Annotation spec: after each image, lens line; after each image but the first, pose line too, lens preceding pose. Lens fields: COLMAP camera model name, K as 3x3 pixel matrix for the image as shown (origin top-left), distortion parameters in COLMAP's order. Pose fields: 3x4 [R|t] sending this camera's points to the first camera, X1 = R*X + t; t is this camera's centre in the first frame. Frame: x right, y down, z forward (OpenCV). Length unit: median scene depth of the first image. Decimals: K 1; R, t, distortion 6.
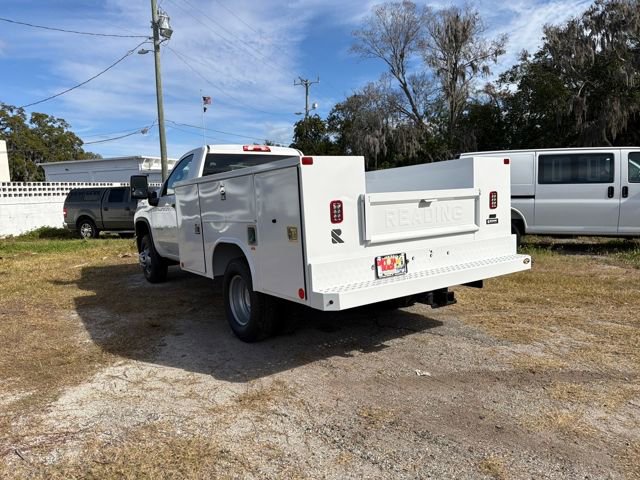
lens RADIAL K [[454.2, 0, 316.6], [0, 454.2, 239.3], [0, 0, 1]] dist [0.052011, -0.065320]
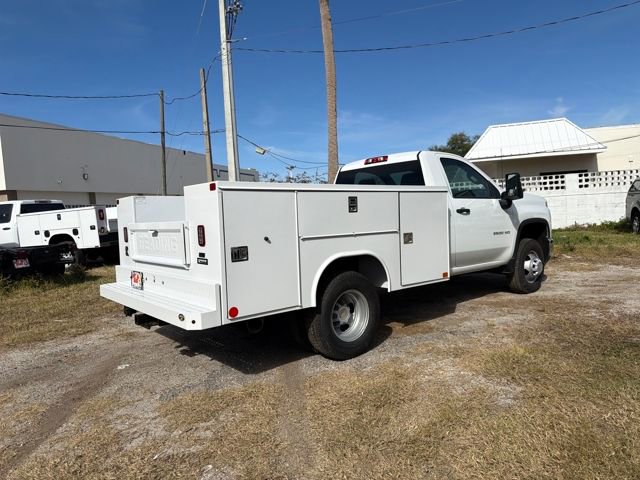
lens RADIAL K [[451.7, 0, 315.8], [0, 451.7, 243.4], [0, 0, 1]] dist [0.077454, -0.108347]
pose [[0.083103, 0.105615, -0.990929, 0.849556], [-0.046560, 0.993694, 0.102005, -0.115232], [0.995453, 0.037661, 0.087496, 0.800215]]
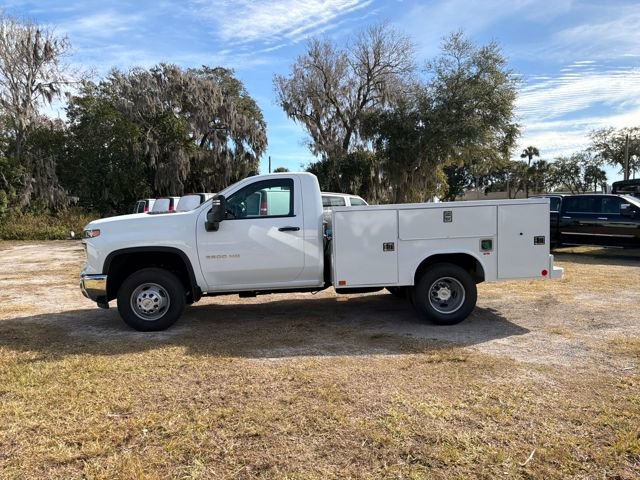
lens RADIAL K [[454.2, 0, 316.6], [0, 454.2, 239.3], [0, 0, 1]] dist [0.052011, -0.065320]
pose [[0.499719, -0.020579, 0.865943, -1.105451], [0.078951, 0.996638, -0.021876, -0.025338], [-0.862582, 0.079299, 0.499664, 0.454768]]
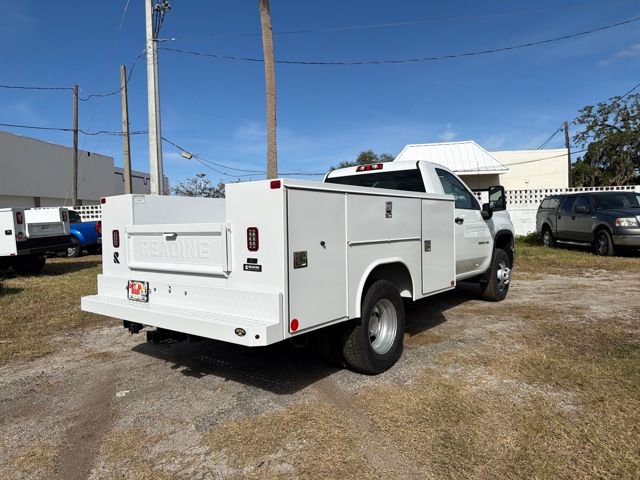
lens RADIAL K [[453.1, 0, 317.4], [0, 453.1, 234.5], [0, 0, 1]] dist [0.056970, -0.070577]
pose [[0.284514, 0.064987, -0.956467, 0.776539], [-0.073684, 0.996231, 0.045771, -0.093580], [0.955836, 0.057454, 0.288230, 0.628986]]
